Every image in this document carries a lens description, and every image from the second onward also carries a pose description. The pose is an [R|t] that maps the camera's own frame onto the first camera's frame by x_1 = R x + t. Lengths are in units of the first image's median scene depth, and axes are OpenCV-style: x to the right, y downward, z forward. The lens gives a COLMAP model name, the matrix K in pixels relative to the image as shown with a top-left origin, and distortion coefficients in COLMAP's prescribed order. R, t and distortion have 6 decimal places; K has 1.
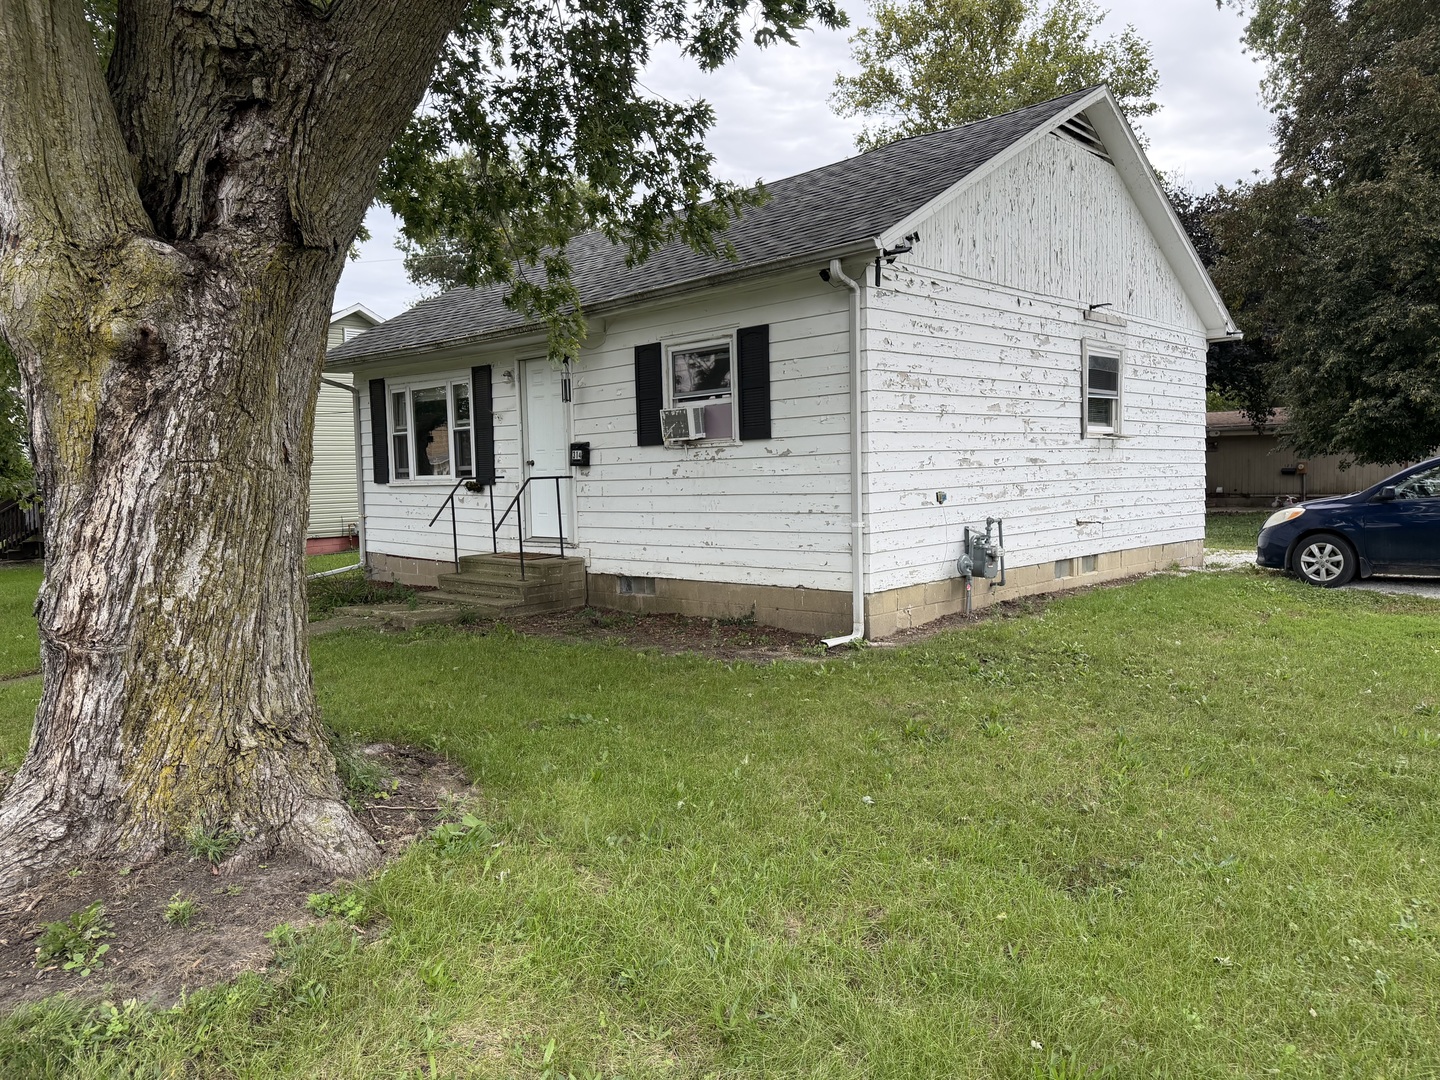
lens RADIAL K [[1010.3, 0, 717.4], [0, 1010.3, 572.7], [0, 0, 1]] dist [0.036371, -0.047853]
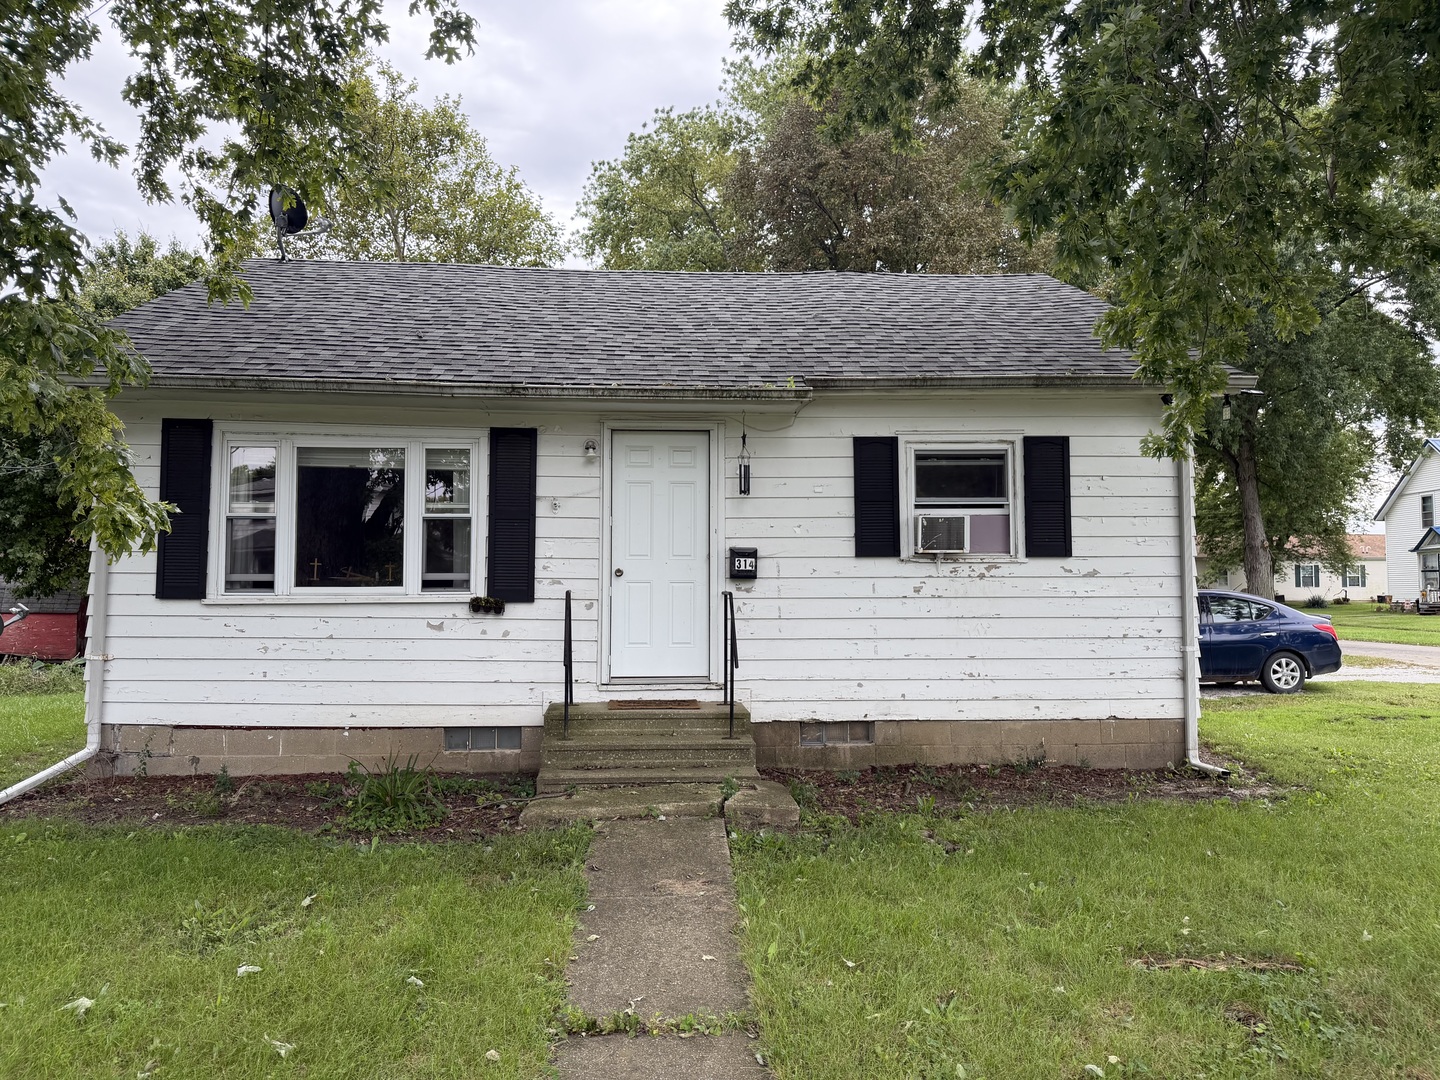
lens RADIAL K [[1010.3, 0, 722.6], [0, 1010.3, 537.8], [0, 0, 1]] dist [0.036371, -0.047853]
pose [[0.683977, 0.067087, 0.726412, -0.749677], [0.056226, 0.987953, -0.144182, -0.030476], [-0.727334, 0.139460, 0.671965, 0.542097]]
